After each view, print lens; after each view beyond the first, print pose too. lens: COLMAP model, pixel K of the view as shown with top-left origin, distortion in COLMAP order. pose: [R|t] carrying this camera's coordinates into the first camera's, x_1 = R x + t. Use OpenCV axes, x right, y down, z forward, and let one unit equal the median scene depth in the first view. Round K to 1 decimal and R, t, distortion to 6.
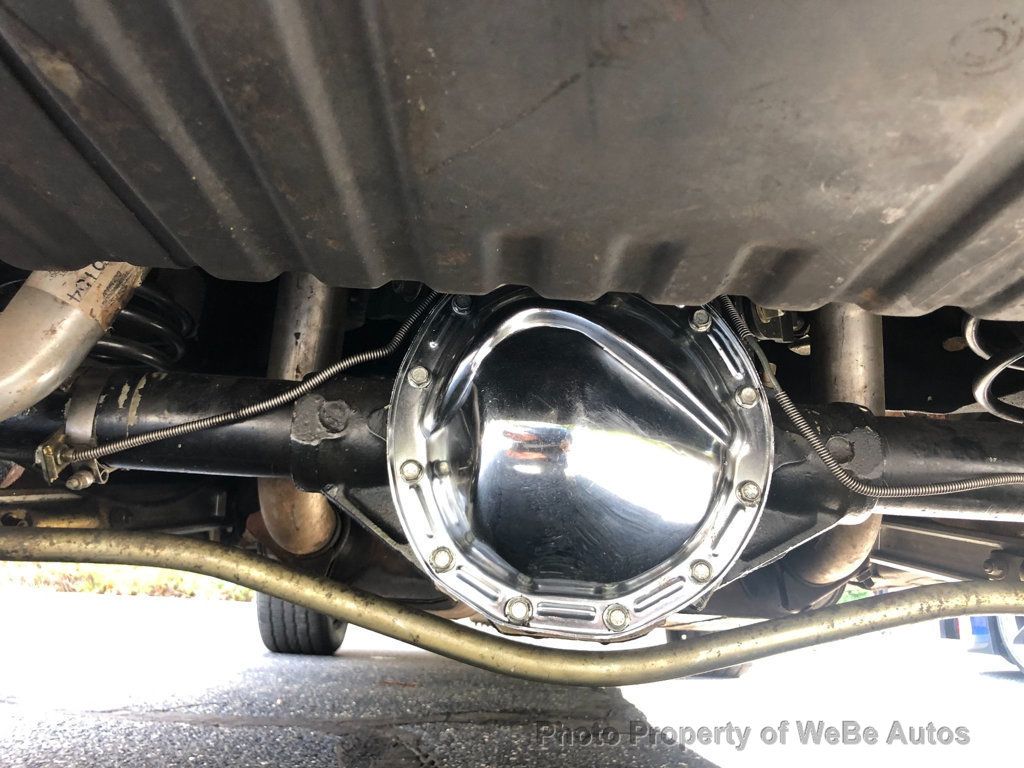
lens RADIAL K [[840.2, 0, 509.2], [0, 840.2, 379.5], [0, 0, 1]] dist [-0.009085, -0.003185]
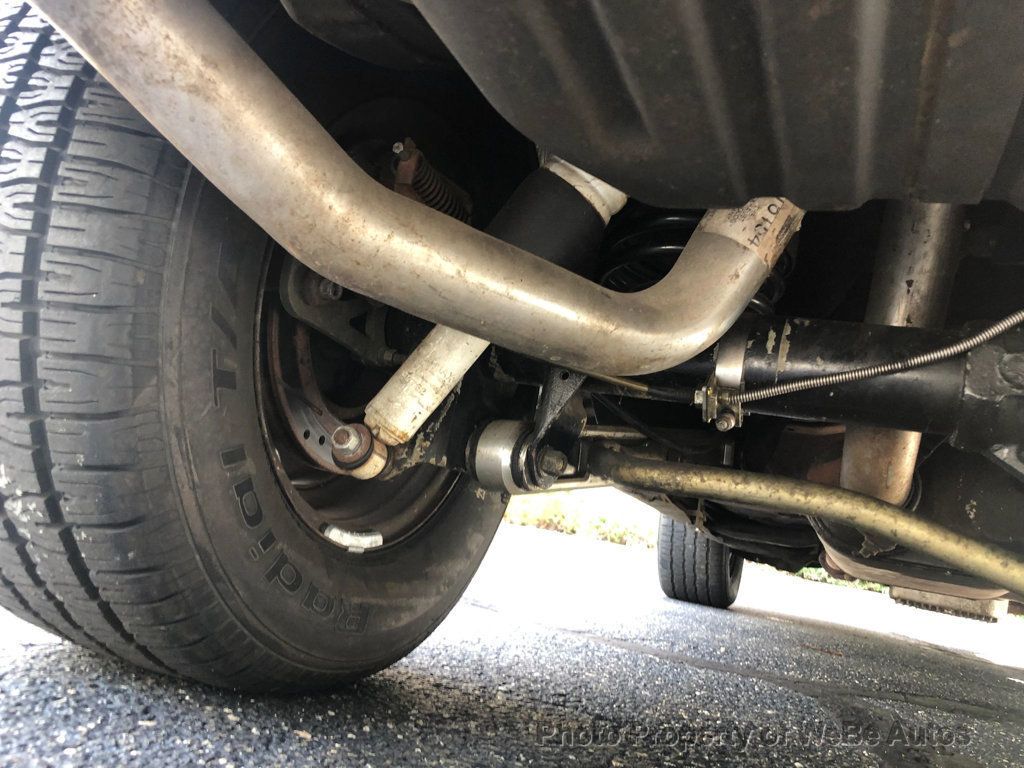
lens RADIAL K [[840.2, 0, 507.2], [0, 840.2, 386.8], [0, 0, 1]] dist [-0.009085, -0.003185]
pose [[0.911053, 0.050650, -0.409166, -0.335702], [-0.025098, 0.997398, 0.067583, 0.013774], [0.411524, -0.051302, 0.909954, -0.048734]]
